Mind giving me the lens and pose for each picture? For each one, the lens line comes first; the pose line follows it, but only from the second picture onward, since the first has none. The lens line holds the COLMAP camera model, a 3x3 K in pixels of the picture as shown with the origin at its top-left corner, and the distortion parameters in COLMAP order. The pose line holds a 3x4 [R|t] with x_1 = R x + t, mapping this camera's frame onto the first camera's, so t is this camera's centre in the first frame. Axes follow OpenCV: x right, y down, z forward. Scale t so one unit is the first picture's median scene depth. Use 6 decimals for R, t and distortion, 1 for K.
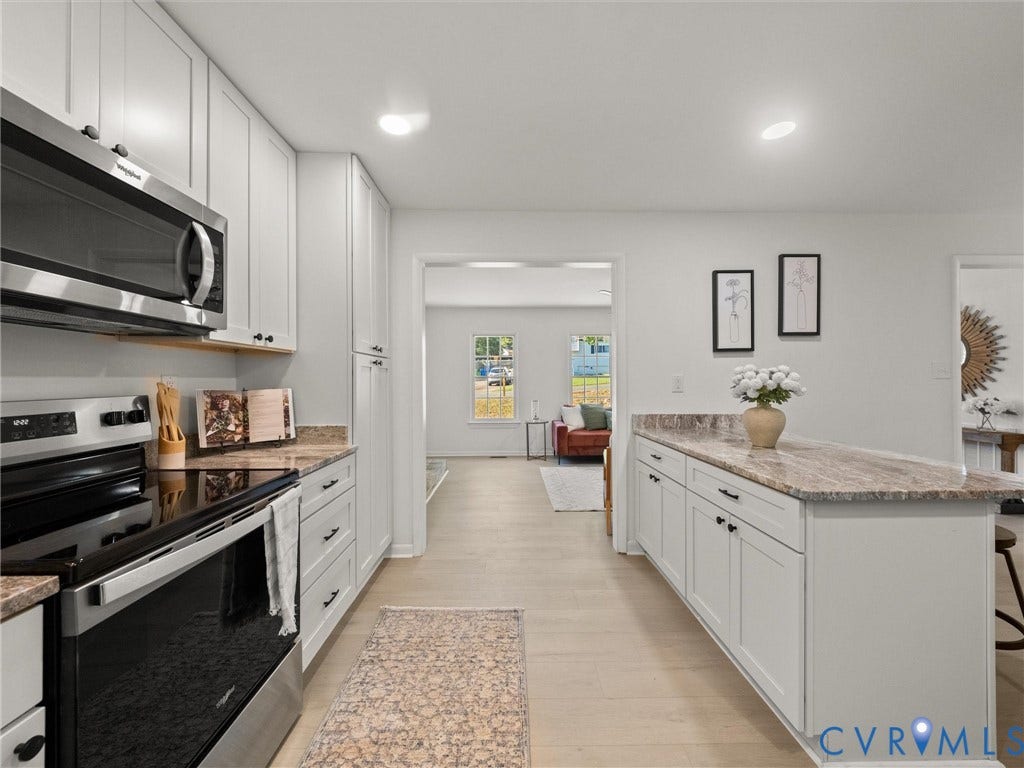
lens RADIAL K [[430.9, 0, 522.1], [0, 430.9, 380.1], [0, 0, 1]] dist [0.003598, 0.000131]
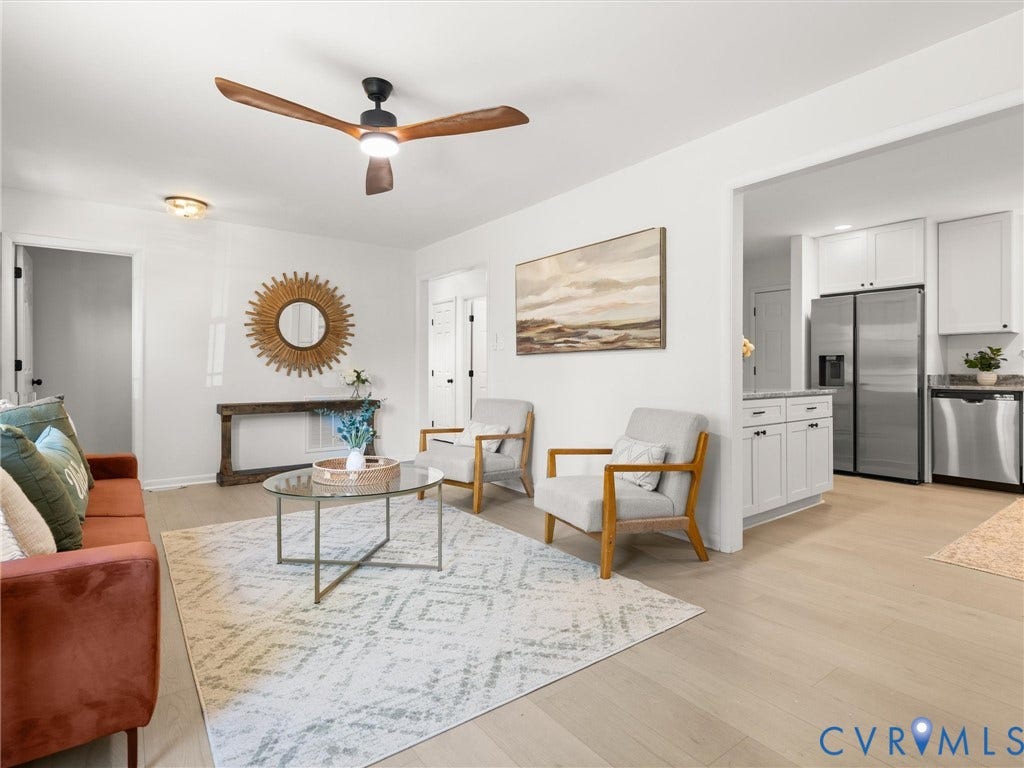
lens RADIAL K [[521.5, 0, 516.8], [0, 521.5, 371.2], [0, 0, 1]] dist [-0.013681, 0.000078]
pose [[-0.570485, 0.003031, 0.821303, -0.250251], [0.001773, 0.999995, -0.002460, 0.049620], [-0.821306, 0.000053, -0.570488, 1.401421]]
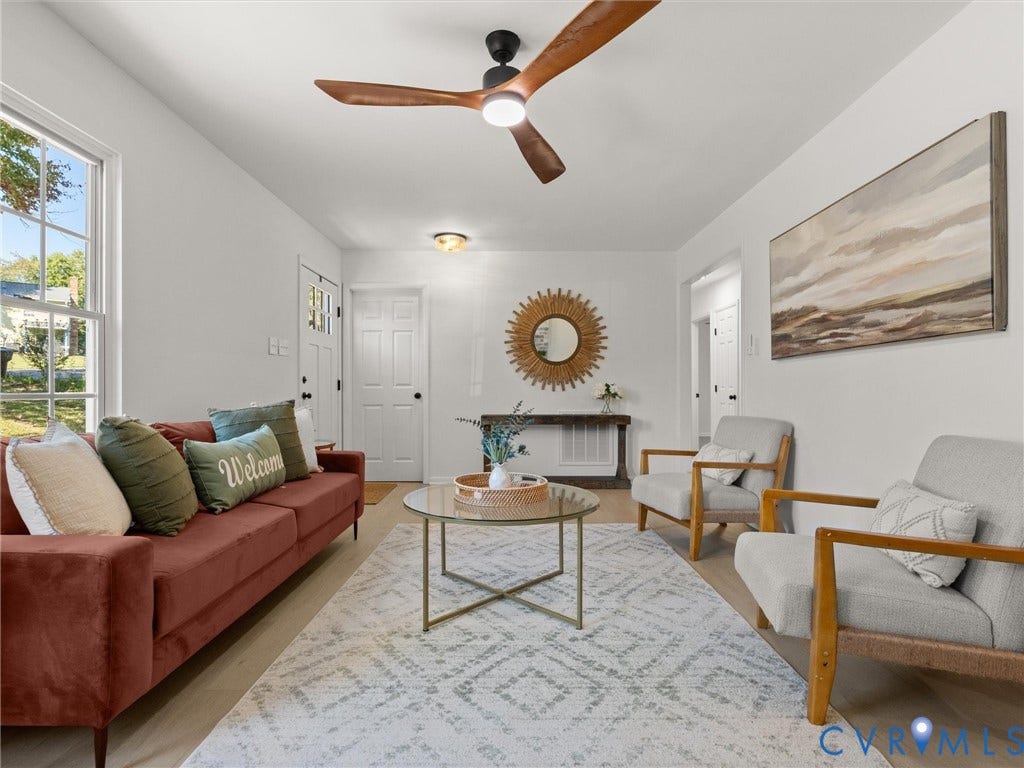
lens RADIAL K [[496.3, 0, 520.3], [0, 496.3, 390.4], [0, 0, 1]] dist [-0.012325, 0.002126]
pose [[0.029835, 0.005931, 0.999537, -0.151727], [0.001985, 0.999980, -0.005993, 0.065637], [-0.999553, 0.002163, 0.029822, 1.159327]]
